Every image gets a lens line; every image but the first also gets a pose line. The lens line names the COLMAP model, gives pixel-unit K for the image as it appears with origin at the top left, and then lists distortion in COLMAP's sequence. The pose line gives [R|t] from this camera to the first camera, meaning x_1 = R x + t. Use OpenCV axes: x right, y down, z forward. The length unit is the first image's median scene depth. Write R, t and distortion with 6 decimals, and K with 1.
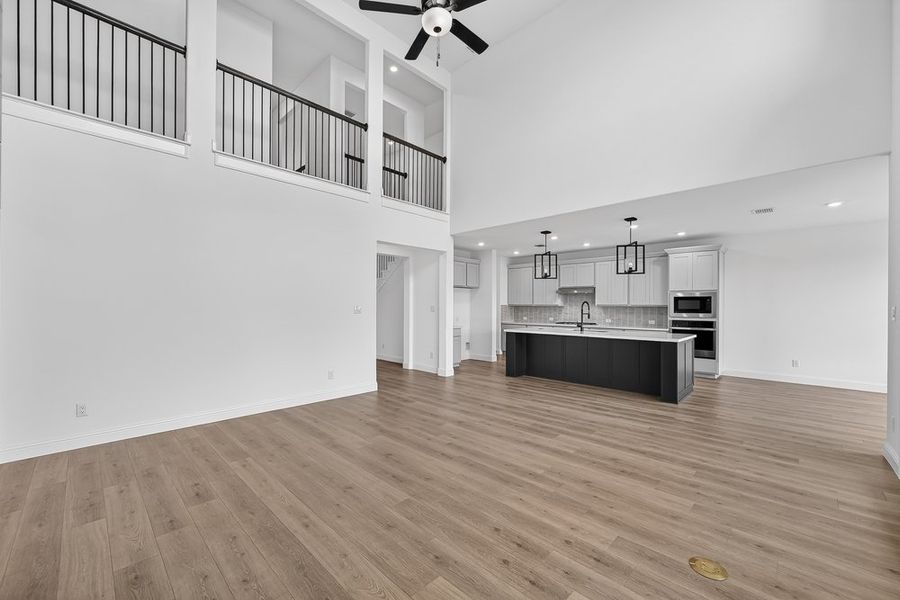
lens RADIAL K [[358.5, 0, 451.0], [0, 358.5, 307.2], [0, 0, 1]] dist [-0.000716, -0.000073]
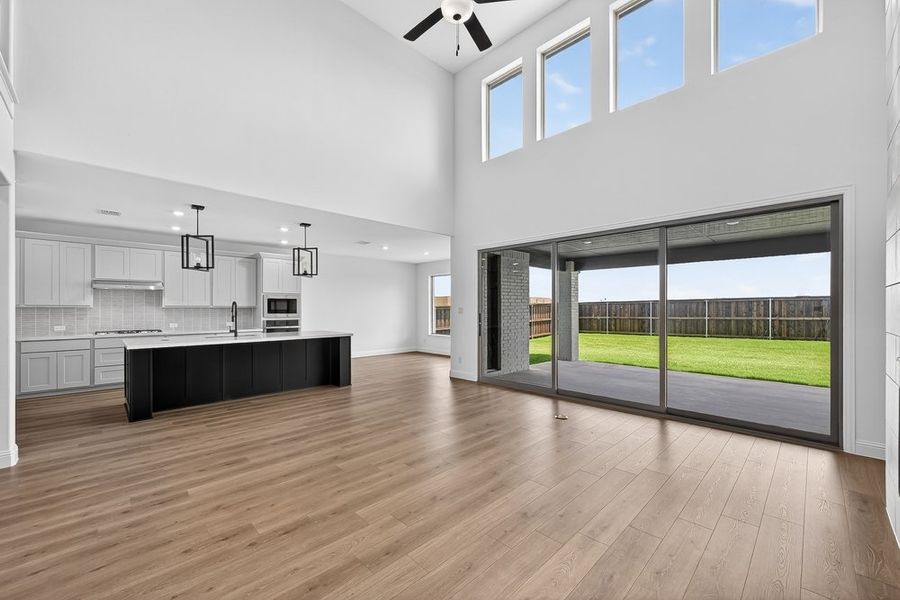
lens RADIAL K [[358.5, 0, 451.0], [0, 358.5, 307.2], [0, 0, 1]] dist [-0.000716, -0.000073]
pose [[0.027942, -0.001800, 0.999608, -0.578676], [0.003856, 0.999991, 0.001693, -0.003518], [-0.999602, 0.003807, 0.027949, 0.572828]]
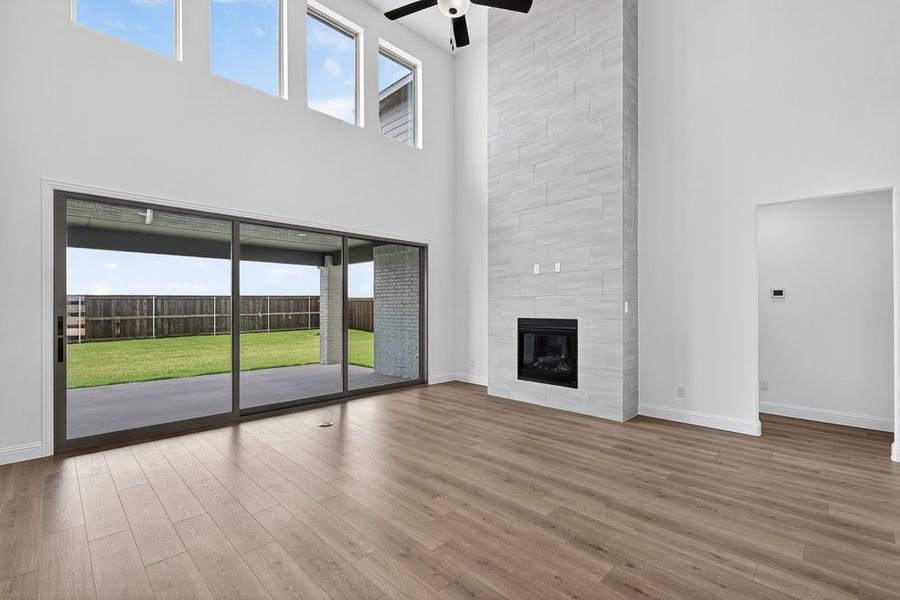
lens RADIAL K [[404.1, 0, 450.0], [0, 404.1, 300.0], [0, 0, 1]] dist [-0.000407, -0.000044]
pose [[-0.999771, -0.002438, 0.021270, -0.033390], [-0.002668, 0.999938, -0.010817, -0.003521], [-0.021242, -0.010871, -0.999715, 1.196929]]
